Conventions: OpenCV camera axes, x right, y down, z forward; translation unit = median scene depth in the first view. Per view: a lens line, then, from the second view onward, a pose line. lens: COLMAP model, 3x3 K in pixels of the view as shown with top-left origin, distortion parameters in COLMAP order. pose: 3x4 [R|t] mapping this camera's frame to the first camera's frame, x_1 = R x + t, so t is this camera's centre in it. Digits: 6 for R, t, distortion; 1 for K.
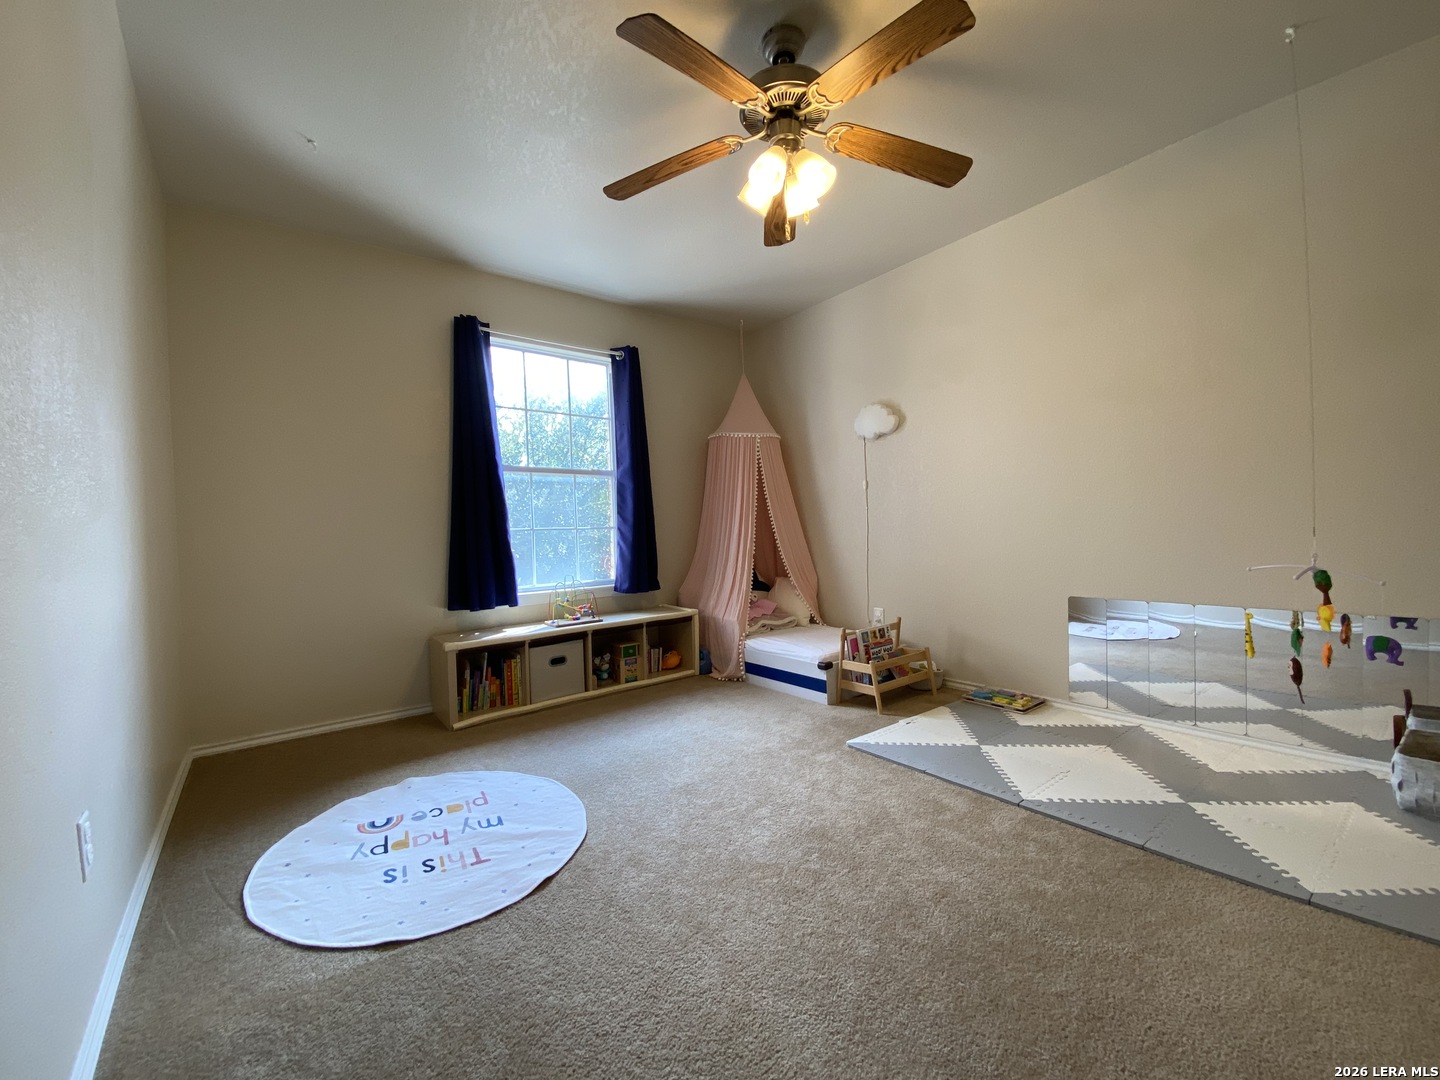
lens RADIAL K [[581.8, 0, 720.0], [0, 581.8, 540.0], [0, 0, 1]] dist [0.026707, -0.010192]
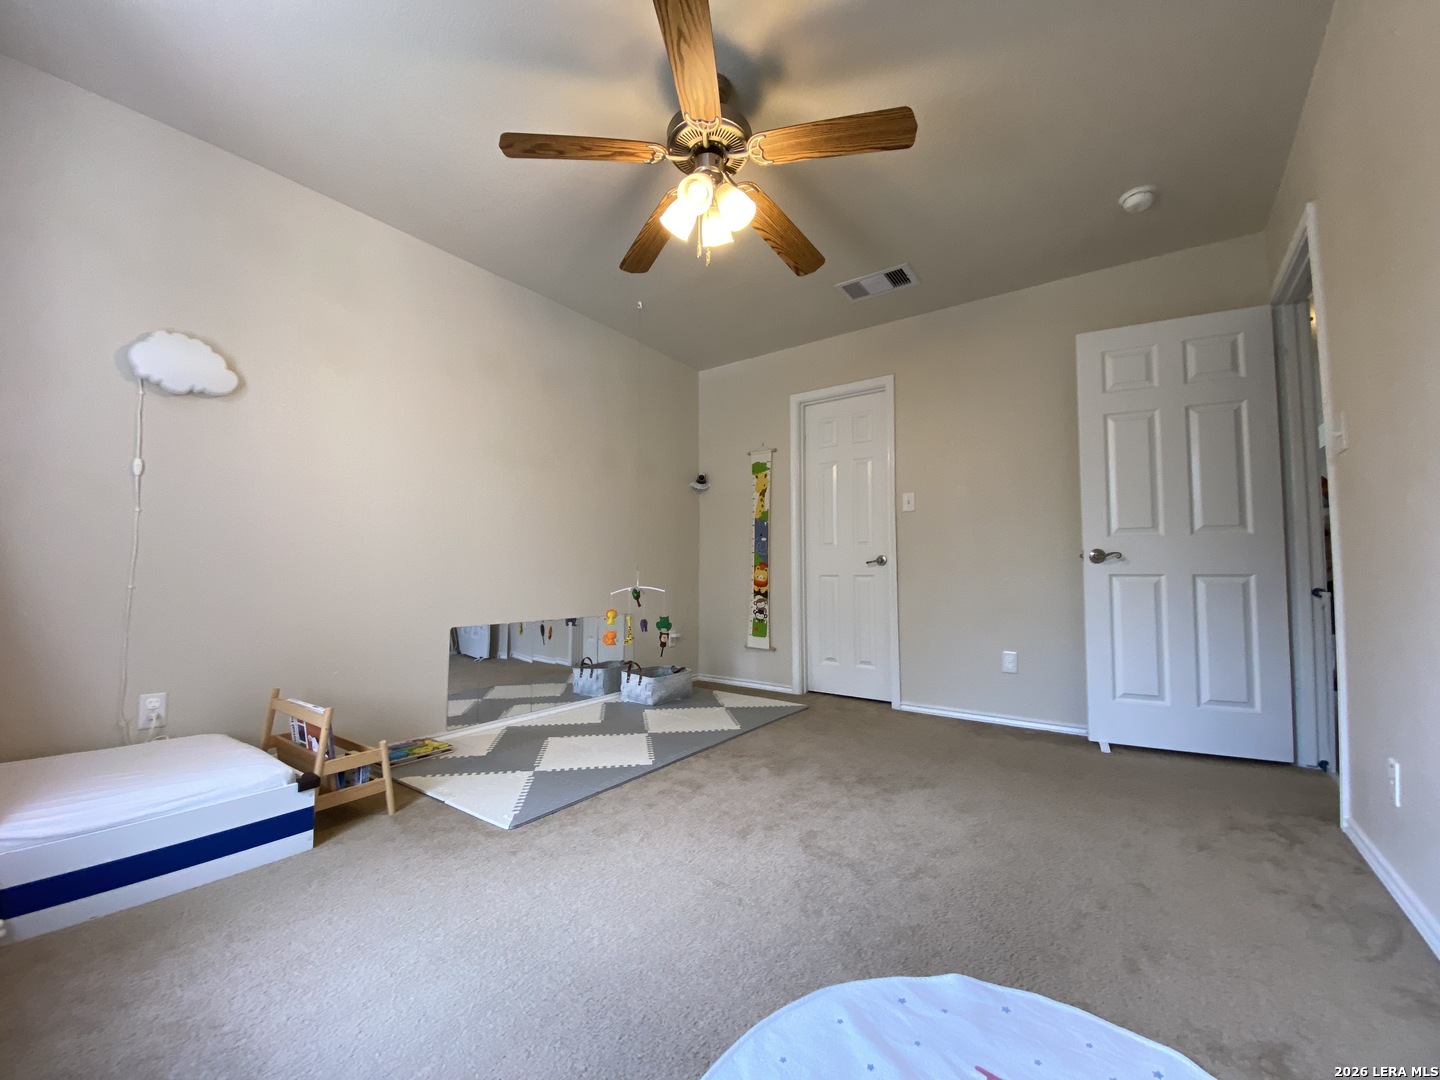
lens RADIAL K [[573.8, 0, 724.4], [0, 573.8, 546.2], [0, 0, 1]] dist [0.028858, -0.019006]
pose [[-0.284038, 0.078893, 0.955562, -0.637617], [0.022100, 0.996883, -0.075736, 0.048375], [-0.958558, -0.000394, -0.284896, 0.984122]]
